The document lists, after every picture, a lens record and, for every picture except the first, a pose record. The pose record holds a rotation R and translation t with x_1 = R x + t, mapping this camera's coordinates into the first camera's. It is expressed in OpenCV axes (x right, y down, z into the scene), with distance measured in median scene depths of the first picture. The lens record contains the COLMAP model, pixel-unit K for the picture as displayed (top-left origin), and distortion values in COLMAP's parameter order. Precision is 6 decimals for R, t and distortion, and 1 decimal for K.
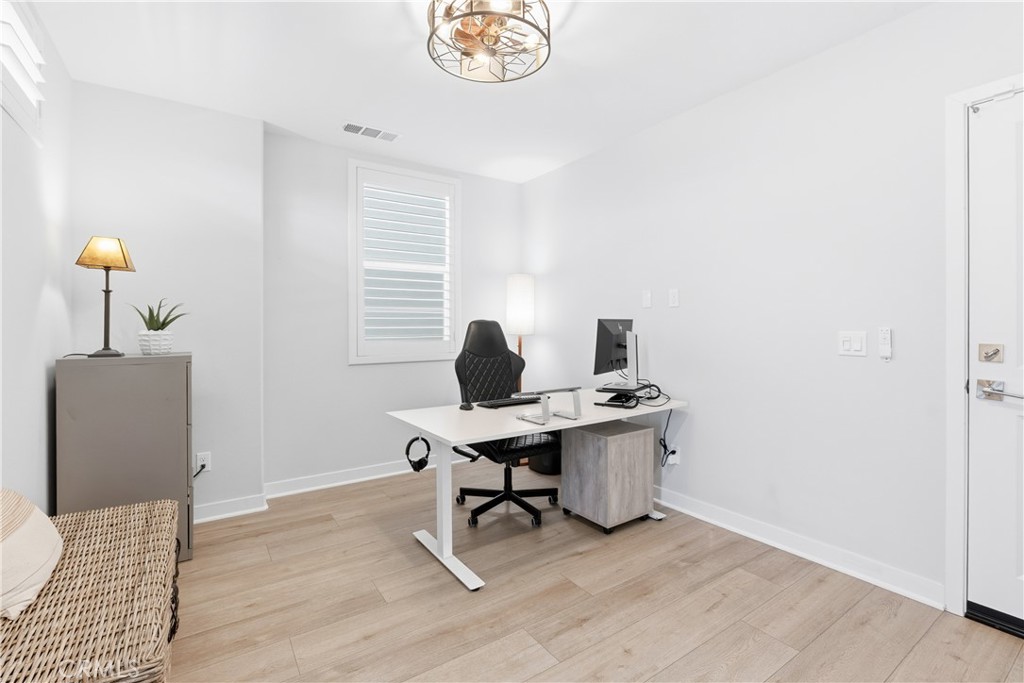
lens RADIAL K [[467.6, 0, 513.4], [0, 467.6, 333.4], [0, 0, 1]] dist [-0.007400, 0.002408]
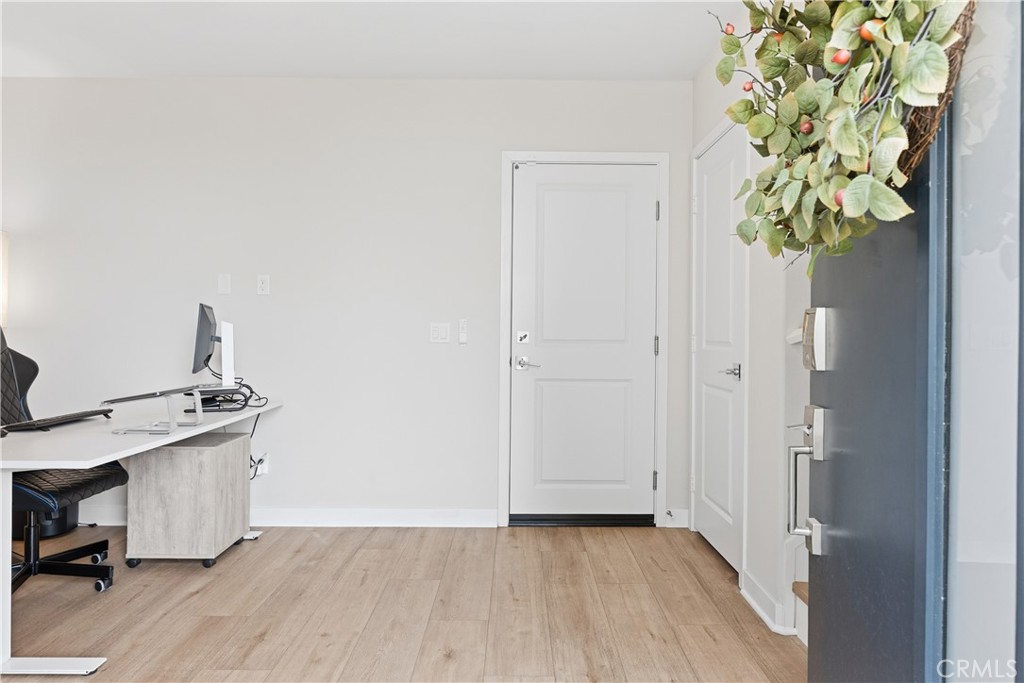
lens RADIAL K [[624.4, 0, 512.0], [0, 624.4, 340.7], [0, 0, 1]] dist [0.009636, 0.002028]
pose [[0.573711, -0.003034, 0.819052, -0.441633], [0.002290, 0.999995, 0.002100, 0.036342], [-0.819055, 0.000671, 0.573715, -0.070350]]
